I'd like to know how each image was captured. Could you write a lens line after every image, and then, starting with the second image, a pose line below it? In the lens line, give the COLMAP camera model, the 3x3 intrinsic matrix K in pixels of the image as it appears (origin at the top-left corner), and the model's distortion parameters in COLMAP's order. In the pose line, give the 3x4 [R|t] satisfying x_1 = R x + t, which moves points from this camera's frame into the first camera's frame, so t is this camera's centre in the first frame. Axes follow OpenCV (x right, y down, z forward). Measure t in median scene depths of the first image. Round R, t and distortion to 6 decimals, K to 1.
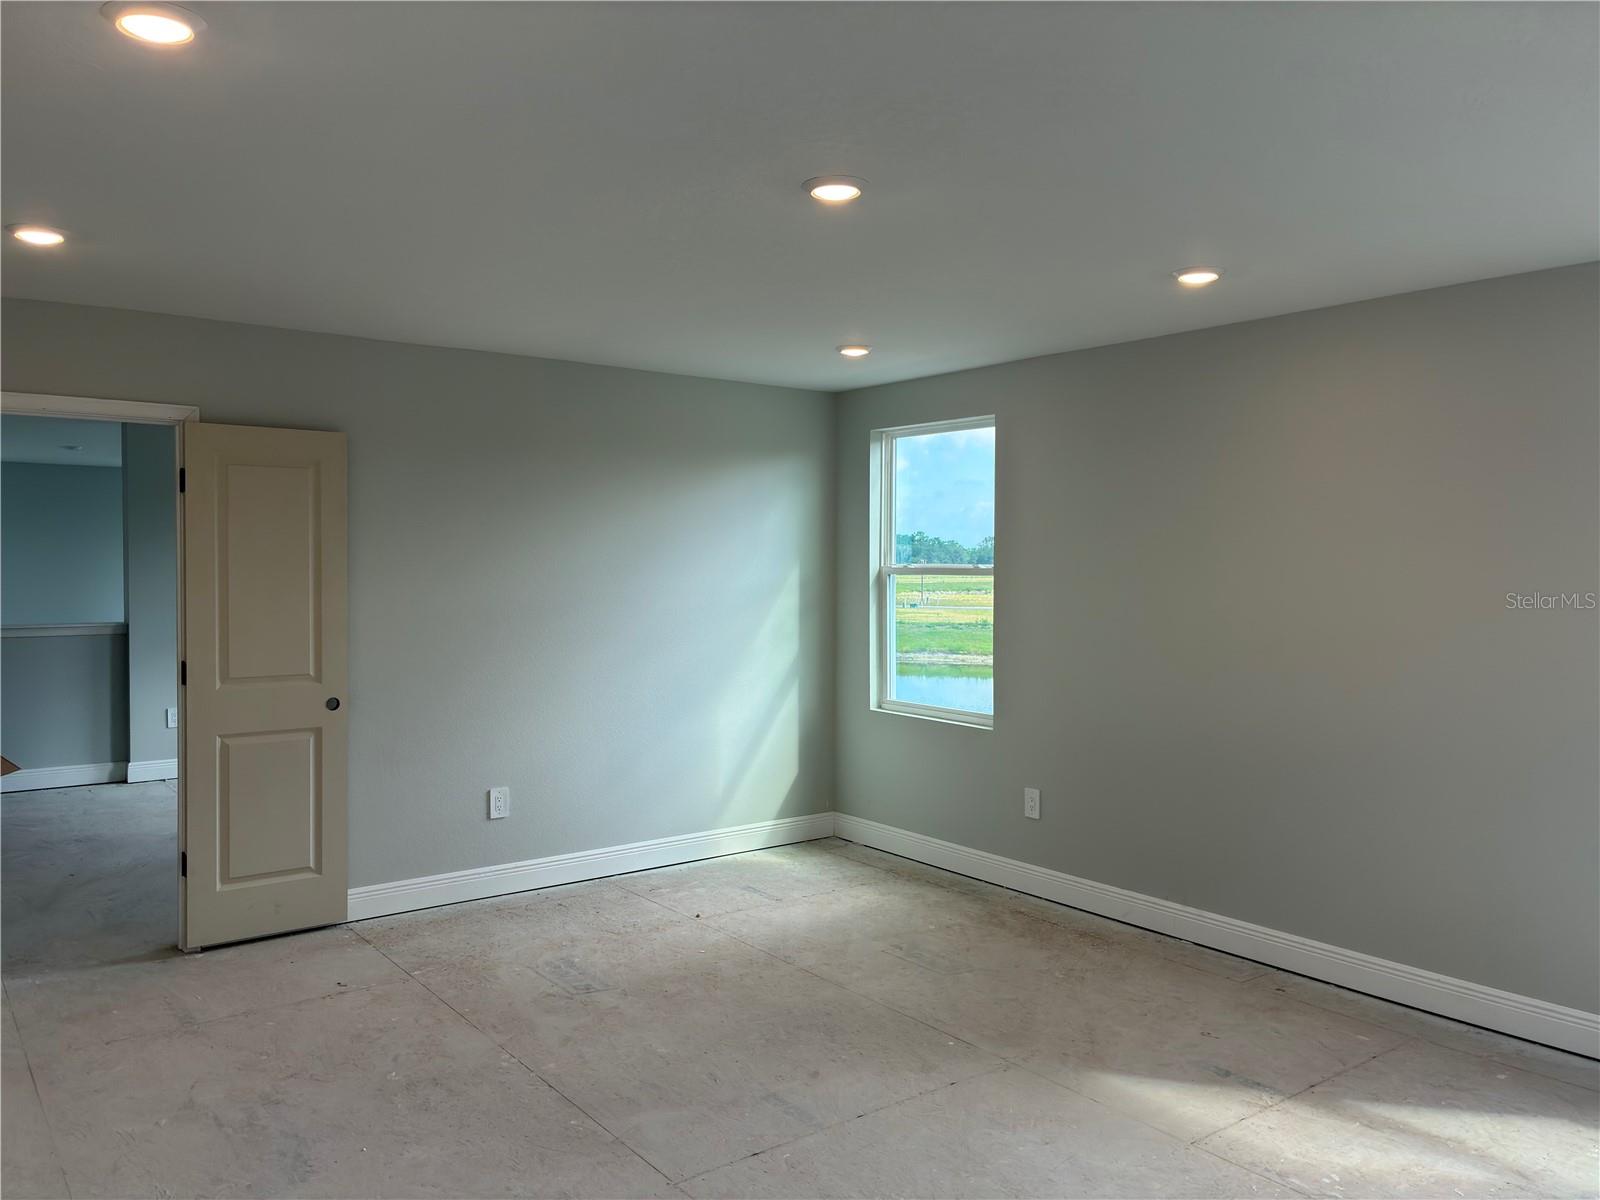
lens RADIAL K [[1205.0, 0, 795.5], [0, 1205.0, 592.0], [0, 0, 1]] dist [0.093353, -0.141671]
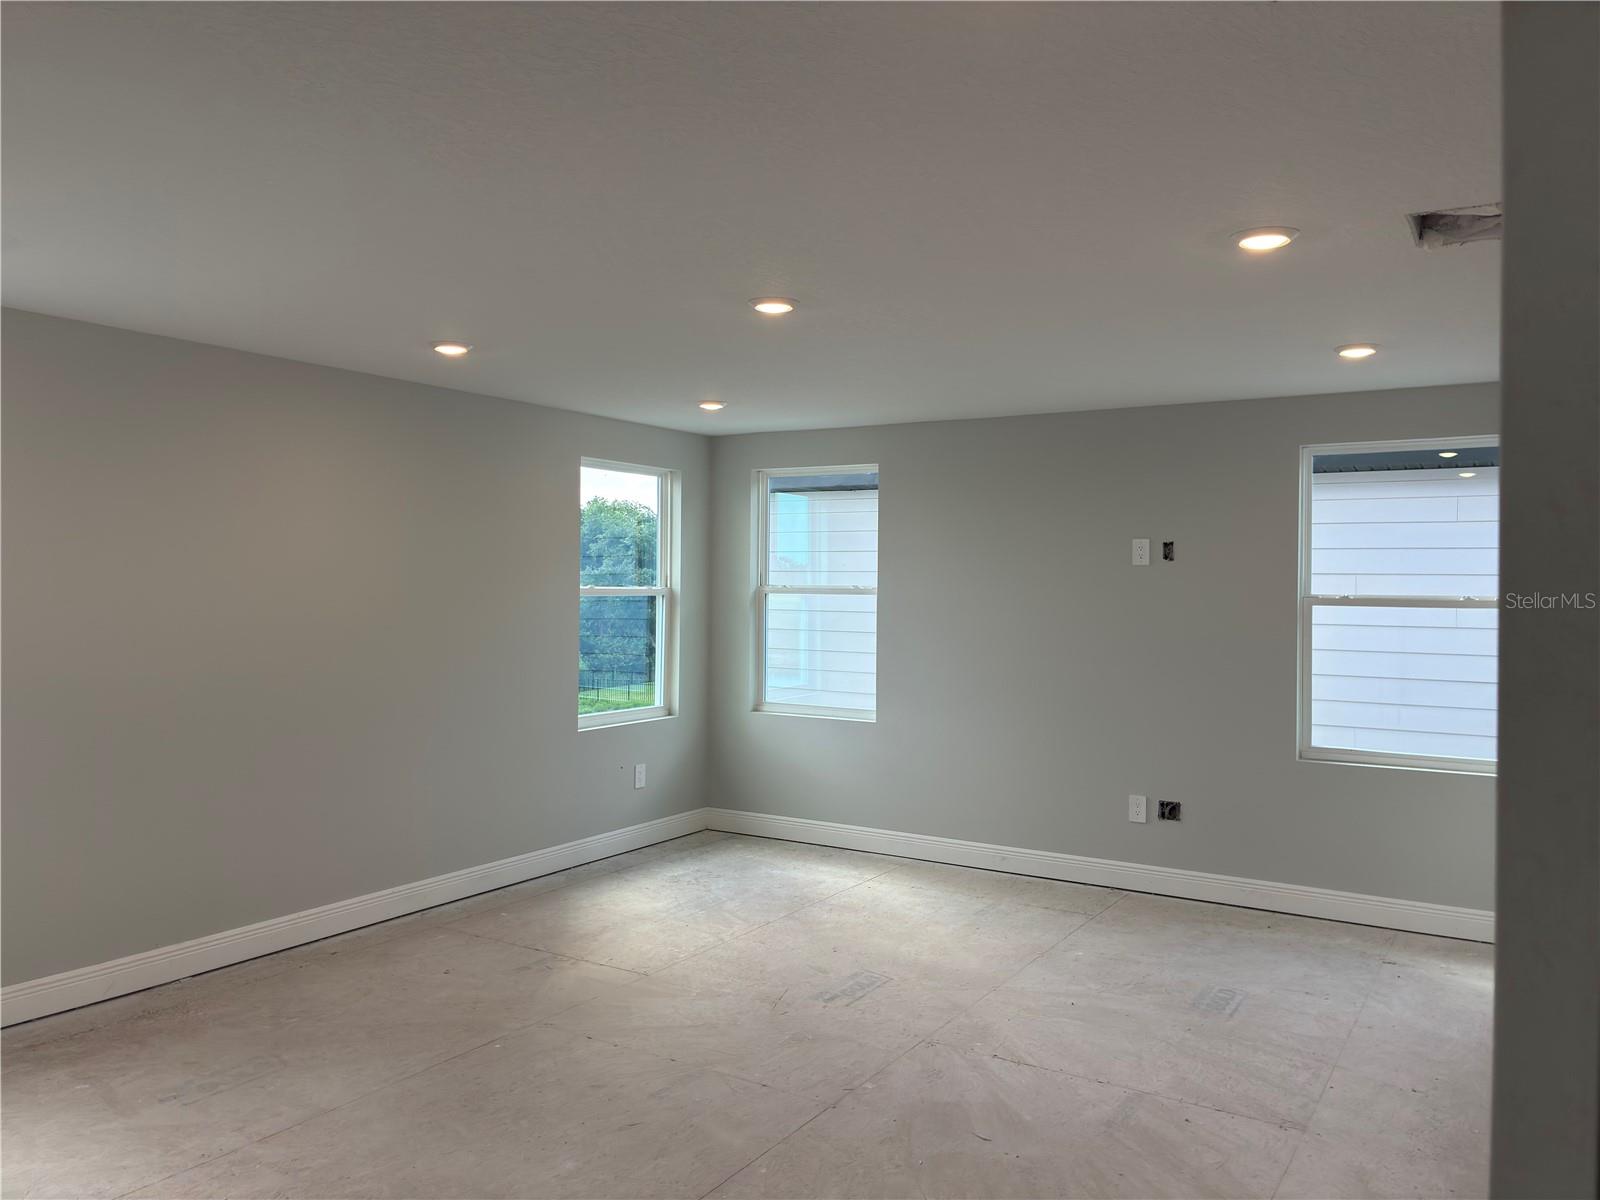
lens RADIAL K [[1205.0, 0, 795.5], [0, 1205.0, 592.0], [0, 0, 1]] dist [0.093353, -0.141671]
pose [[-0.340032, -0.019290, 0.940216, -0.802560], [0.012971, 0.999598, 0.025199, -0.036988], [-0.940324, 0.020764, -0.339645, 0.946929]]
